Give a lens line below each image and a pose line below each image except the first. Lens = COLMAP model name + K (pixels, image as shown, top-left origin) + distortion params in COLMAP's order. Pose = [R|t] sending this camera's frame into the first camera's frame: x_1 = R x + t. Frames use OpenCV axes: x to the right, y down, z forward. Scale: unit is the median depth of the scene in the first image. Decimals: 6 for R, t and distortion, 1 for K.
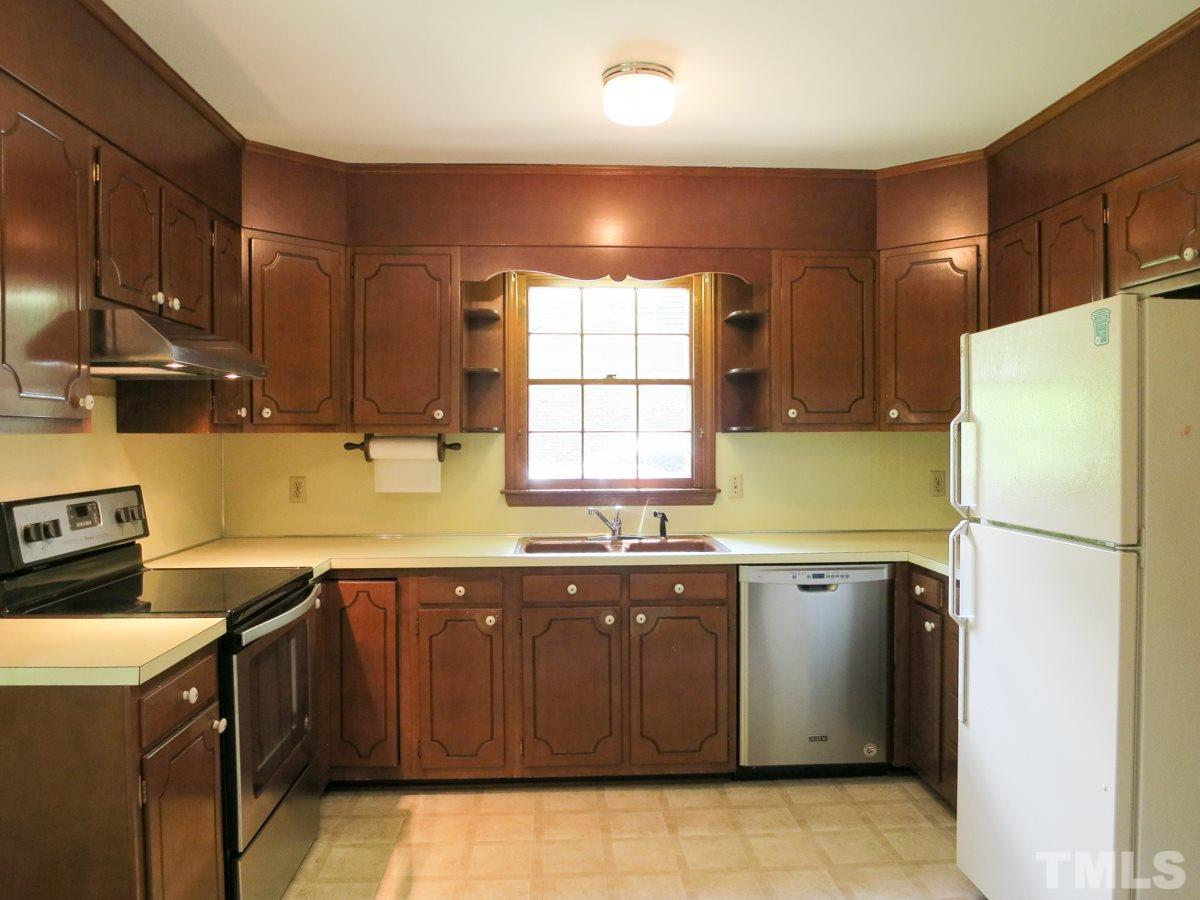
lens RADIAL K [[897.9, 0, 599.1], [0, 897.9, 453.5], [0, 0, 1]] dist [-0.029189, 0.016363]
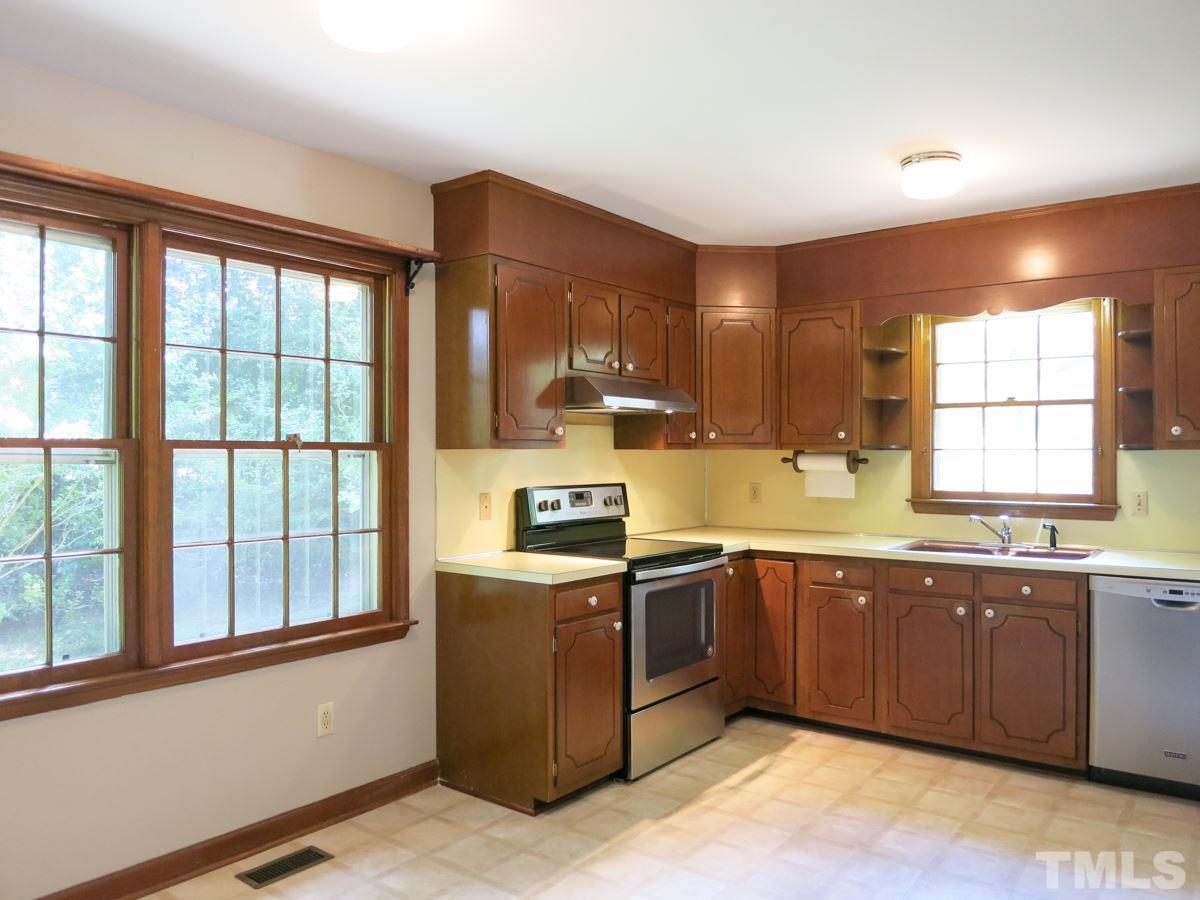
lens RADIAL K [[897.9, 0, 595.5], [0, 897.9, 453.9], [0, 0, 1]] dist [-0.029189, 0.016363]
pose [[0.759654, 0.003985, -0.650315, 0.399001], [-0.017616, 0.999740, -0.014451, 0.007387], [0.650089, 0.022433, 0.759527, -0.186250]]
